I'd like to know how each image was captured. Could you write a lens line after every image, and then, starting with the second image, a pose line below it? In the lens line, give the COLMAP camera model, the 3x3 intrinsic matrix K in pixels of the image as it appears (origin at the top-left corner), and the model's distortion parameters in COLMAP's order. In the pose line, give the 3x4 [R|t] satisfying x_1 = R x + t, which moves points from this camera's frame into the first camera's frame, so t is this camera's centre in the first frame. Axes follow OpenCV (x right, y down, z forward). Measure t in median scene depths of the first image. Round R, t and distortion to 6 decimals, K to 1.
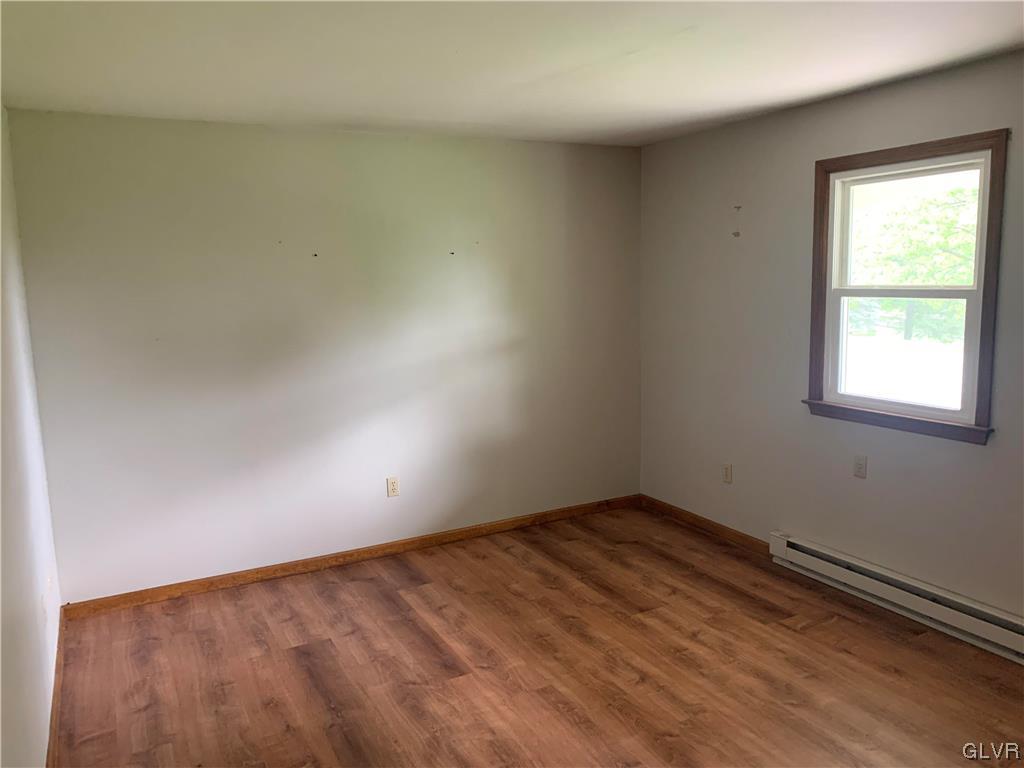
lens RADIAL K [[786.5, 0, 514.4], [0, 786.5, 383.5], [0, 0, 1]] dist [0.001124, -0.005984]
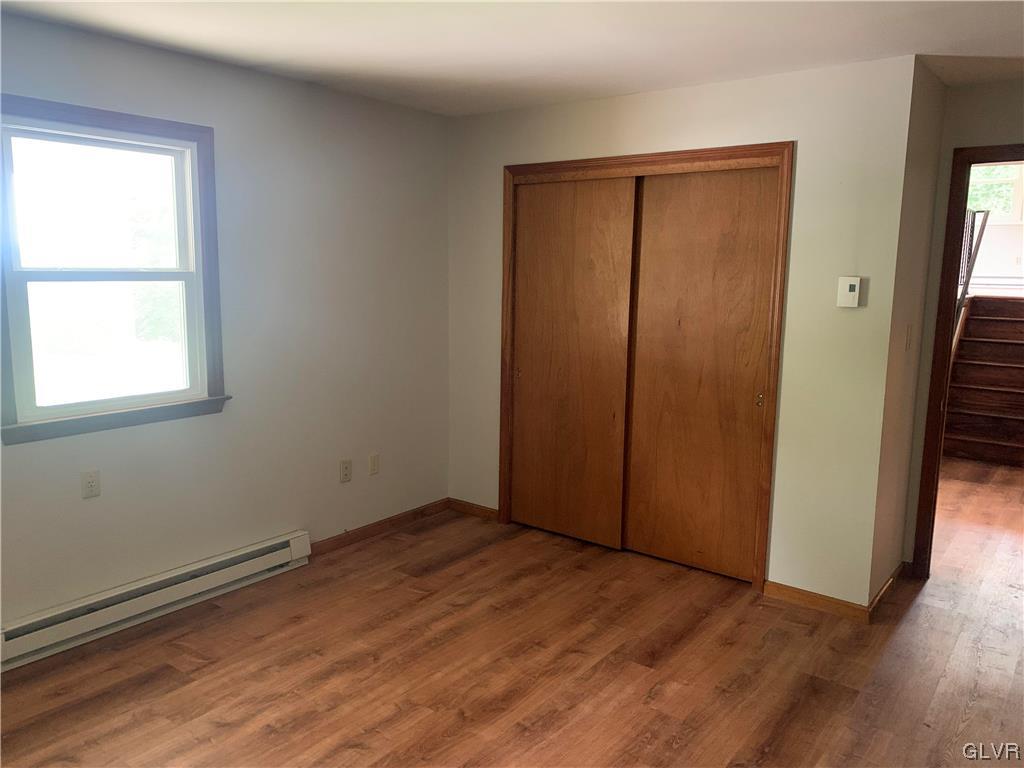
lens RADIAL K [[786.5, 0, 514.2], [0, 786.5, 385.2], [0, 0, 1]] dist [0.001124, -0.005984]
pose [[-0.418880, -0.123494, 0.899605, -0.551694], [0.120846, 0.974315, 0.190019, -0.115791], [-0.899964, 0.188309, -0.393197, 1.019858]]
